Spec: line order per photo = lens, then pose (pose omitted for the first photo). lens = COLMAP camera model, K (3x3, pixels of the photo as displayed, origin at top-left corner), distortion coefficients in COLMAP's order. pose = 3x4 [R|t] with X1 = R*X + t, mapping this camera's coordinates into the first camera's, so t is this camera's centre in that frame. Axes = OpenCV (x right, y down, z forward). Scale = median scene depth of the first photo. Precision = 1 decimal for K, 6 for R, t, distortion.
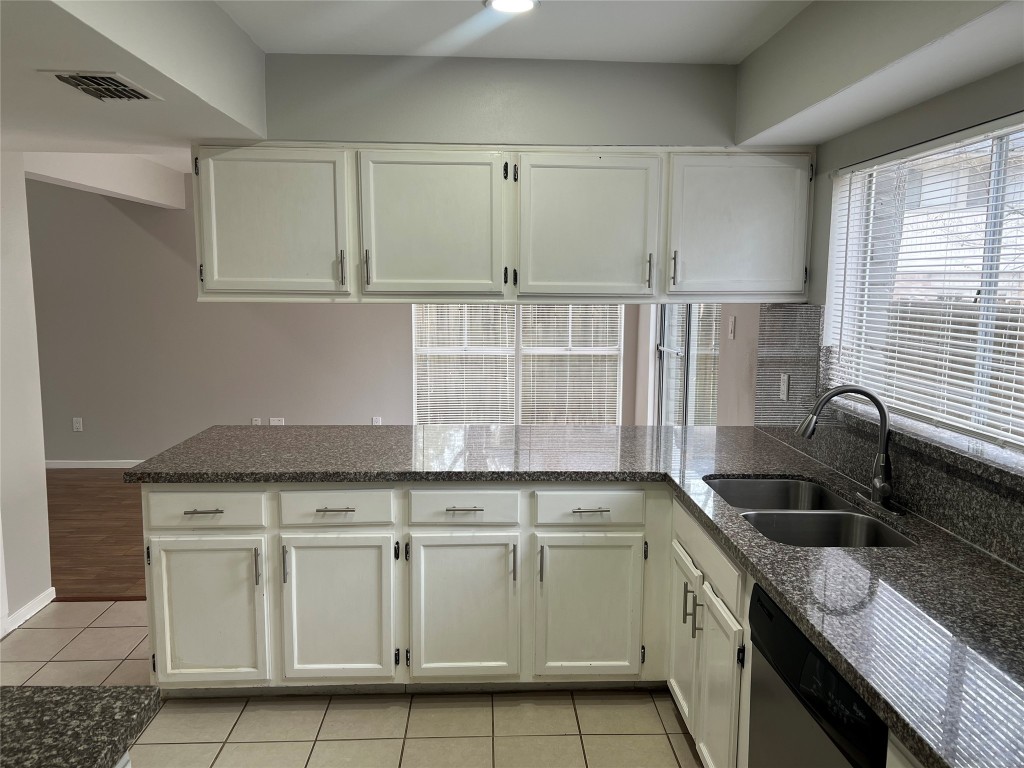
lens RADIAL K [[761.0, 0, 523.1], [0, 761.0, 385.4], [0, 0, 1]] dist [0.057646, -0.063155]
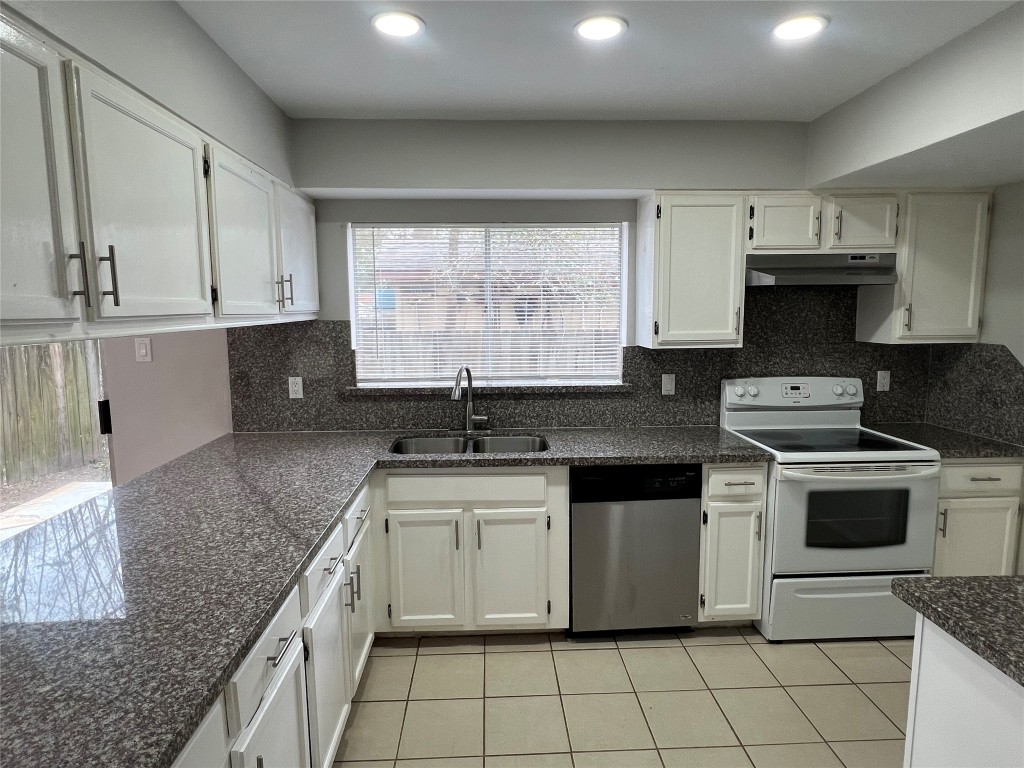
lens RADIAL K [[574.4, 0, 508.5], [0, 574.4, 384.5], [0, 0, 1]] dist [-0.001007, -0.001367]
pose [[0.005868, -0.137849, 0.990436, -0.689962], [0.140739, 0.980708, 0.135661, -0.097043], [-0.990029, 0.138597, 0.025155, 0.757488]]
